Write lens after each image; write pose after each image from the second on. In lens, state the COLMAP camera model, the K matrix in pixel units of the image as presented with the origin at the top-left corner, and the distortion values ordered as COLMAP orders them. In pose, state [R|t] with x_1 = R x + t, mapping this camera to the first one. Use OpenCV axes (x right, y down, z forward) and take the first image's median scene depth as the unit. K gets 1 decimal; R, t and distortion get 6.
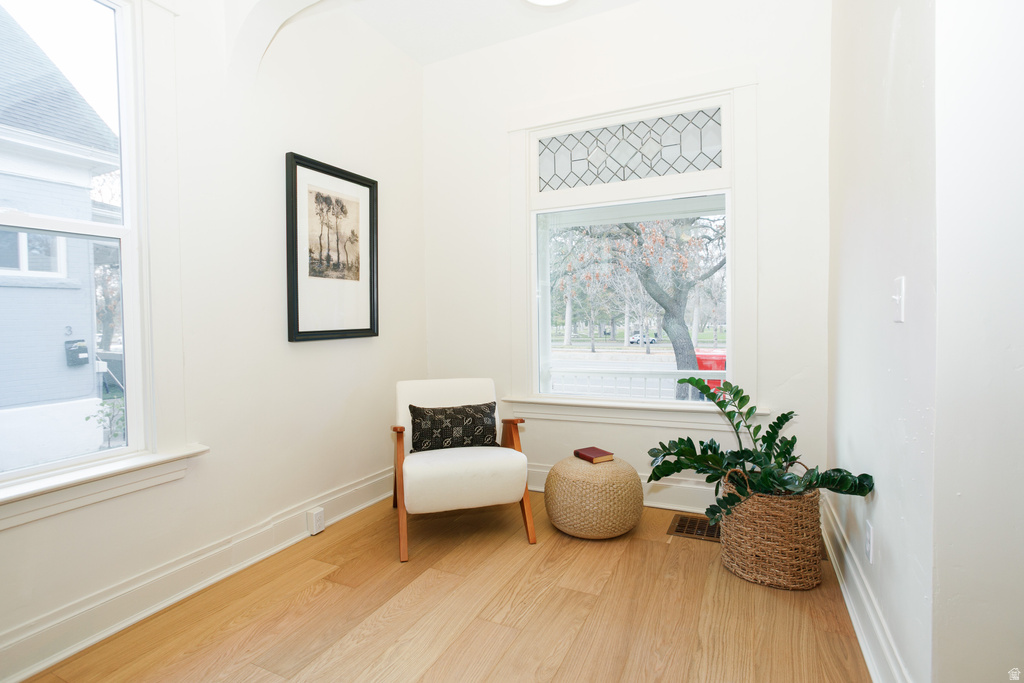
lens RADIAL K [[513.3, 0, 510.7], [0, 513.3, 331.5], [0, 0, 1]] dist [-0.053234, 0.000662]
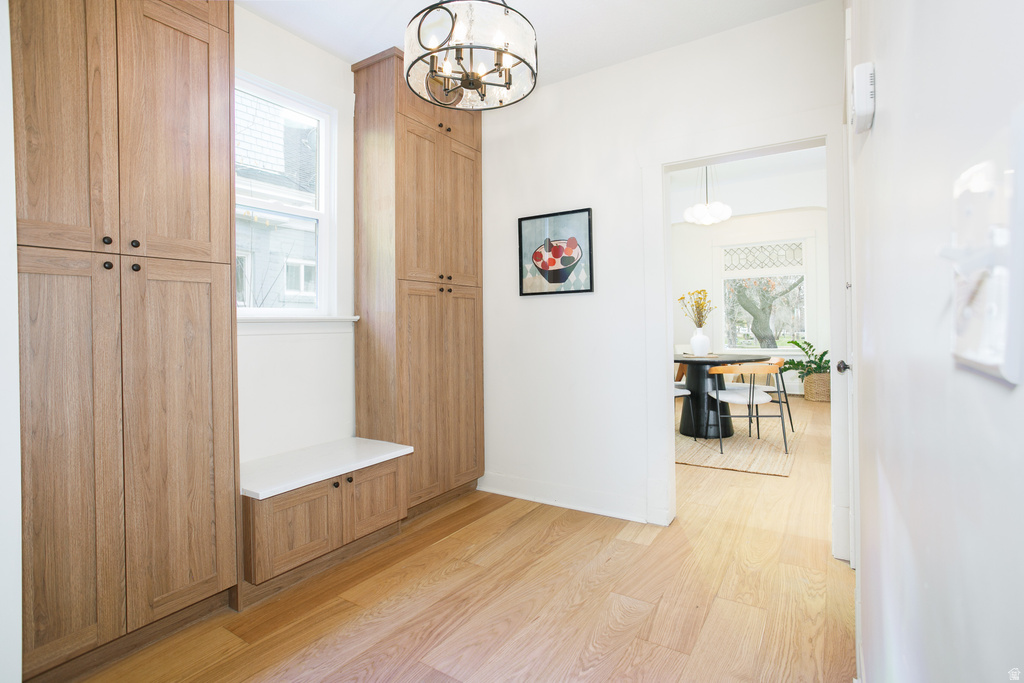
lens RADIAL K [[499.0, 0, 514.2], [0, 499.0, 325.3], [0, 0, 1]] dist [-0.040915, 0.000810]
pose [[0.990973, -0.004619, -0.133983, -0.742742], [0.000889, 0.999611, -0.027884, 0.067256], [0.134059, 0.027513, 0.990591, -1.763616]]
